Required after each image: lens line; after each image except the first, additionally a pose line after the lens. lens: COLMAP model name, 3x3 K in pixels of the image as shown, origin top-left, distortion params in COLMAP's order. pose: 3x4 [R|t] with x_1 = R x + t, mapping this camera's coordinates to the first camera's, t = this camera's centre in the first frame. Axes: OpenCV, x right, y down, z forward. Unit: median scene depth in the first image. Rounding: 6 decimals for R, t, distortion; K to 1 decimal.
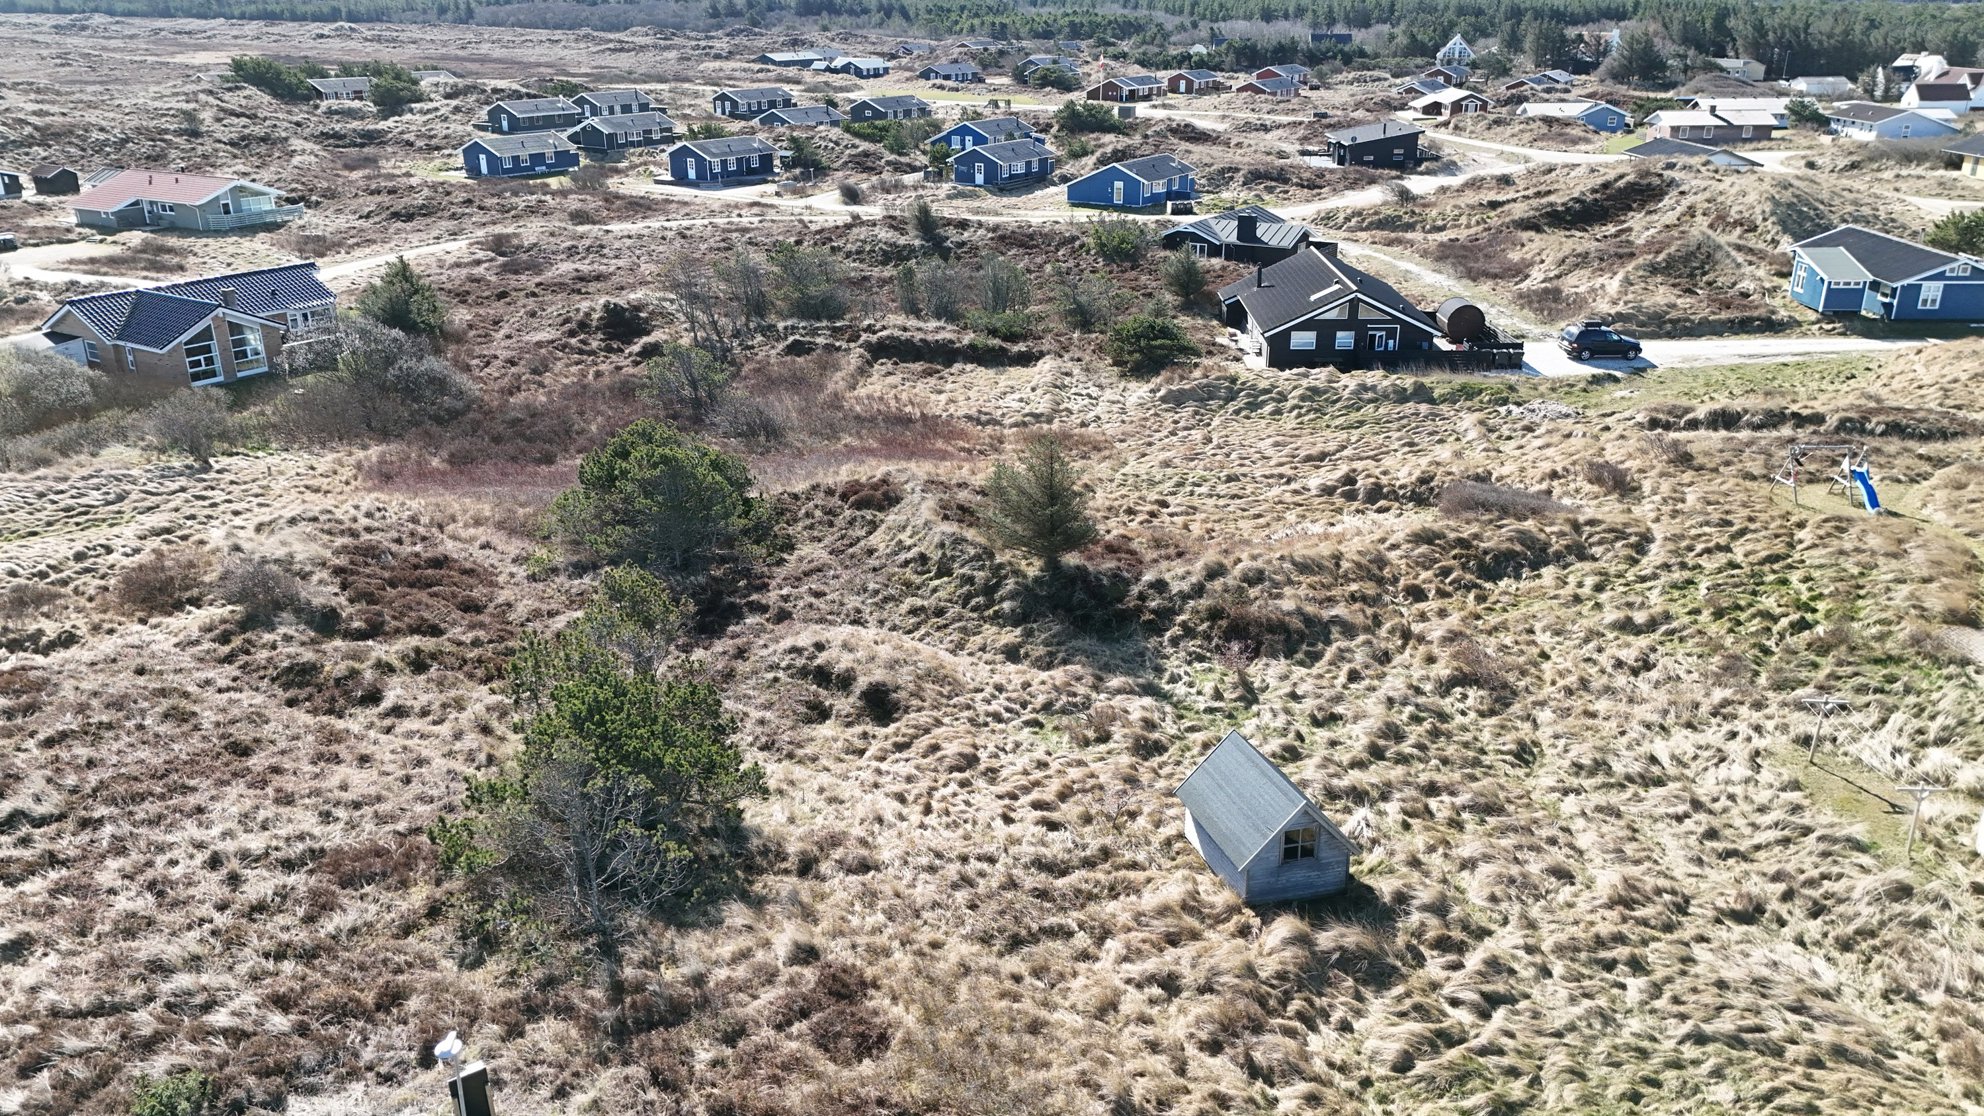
lens RADIAL K [[1412.3, 0, 992.0], [0, 1412.3, 558.0], [0, 0, 1]] dist [0.080009, -0.084679]
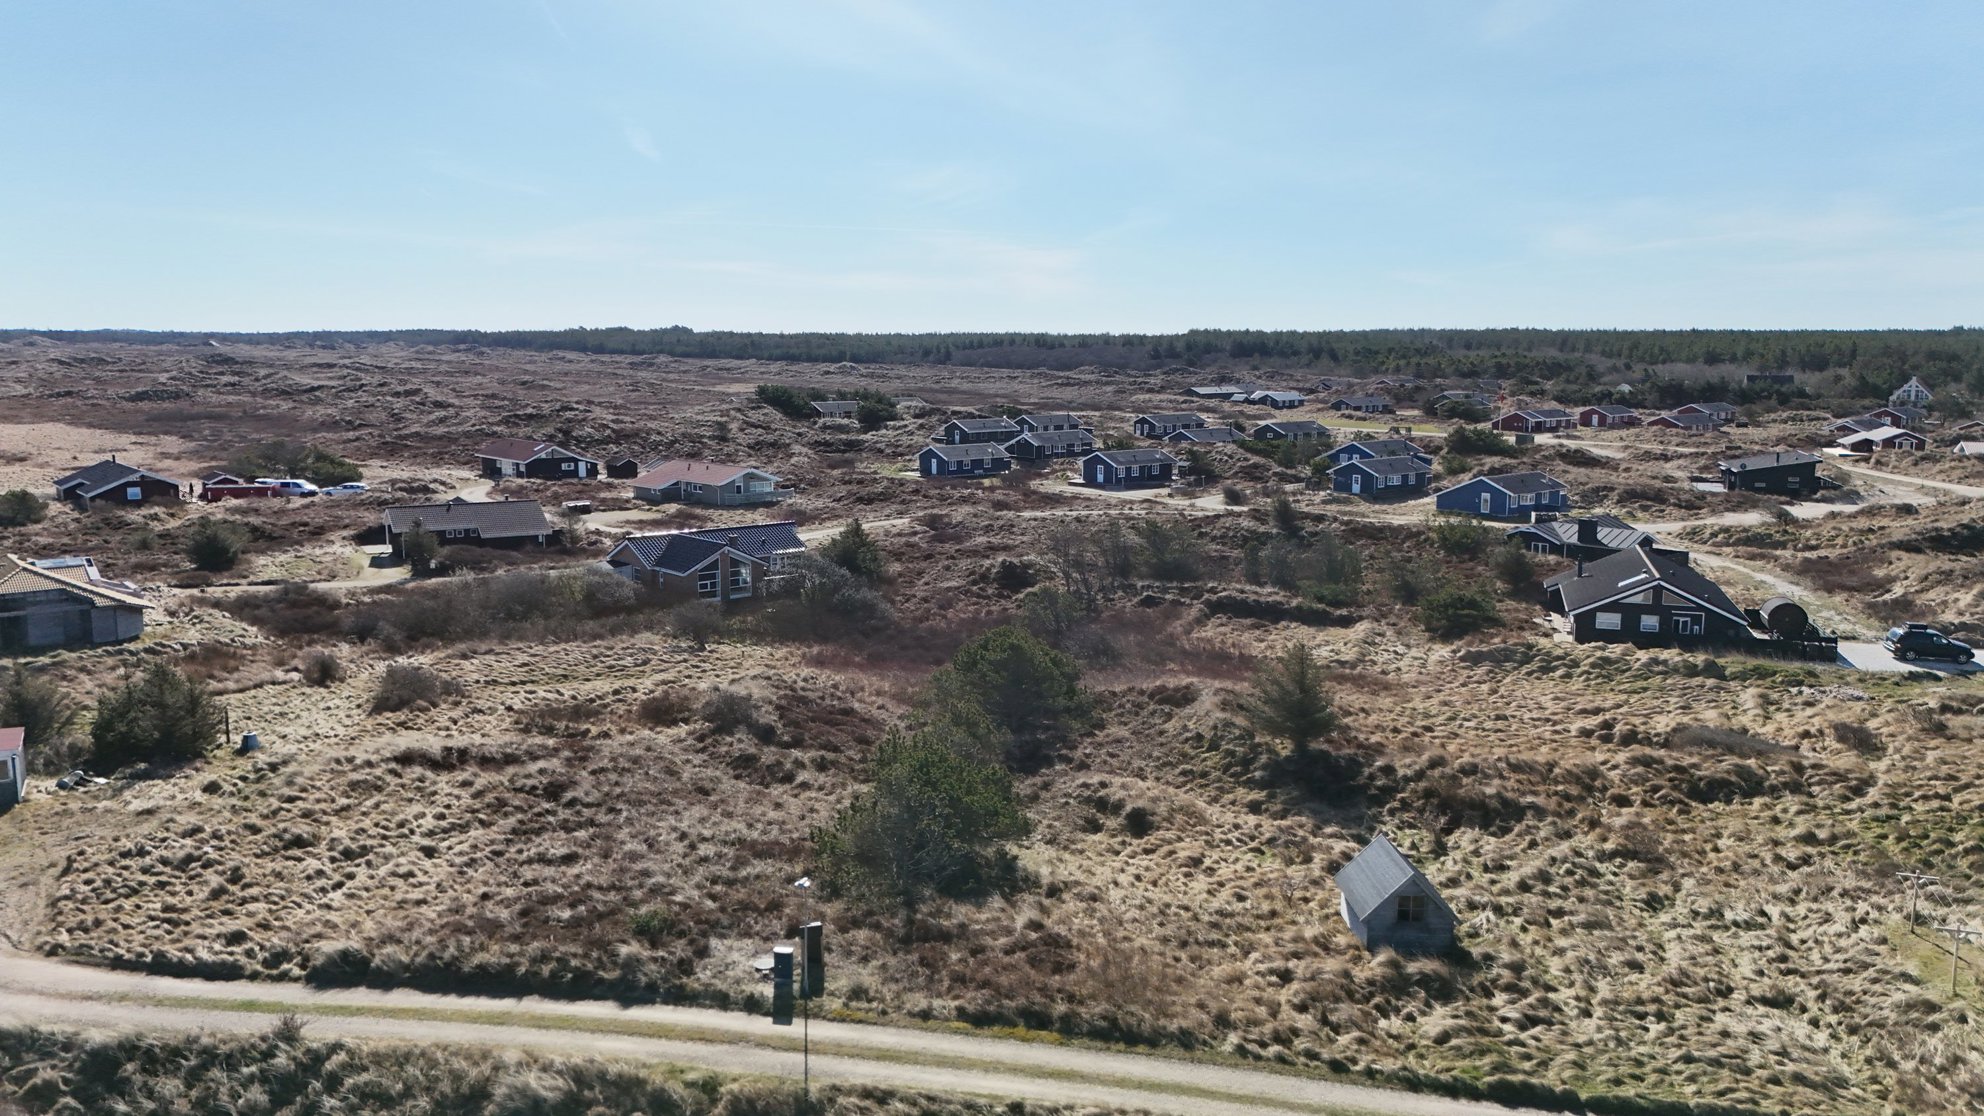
lens RADIAL K [[1412.3, 0, 992.0], [0, 1412.3, 558.0], [0, 0, 1]] dist [0.080009, -0.084679]
pose [[0.955494, 0.050213, -0.290705, 0.118095], [-0.113564, 0.972075, -0.205360, 0.111399], [0.272275, 0.229234, 0.934515, -0.232924]]
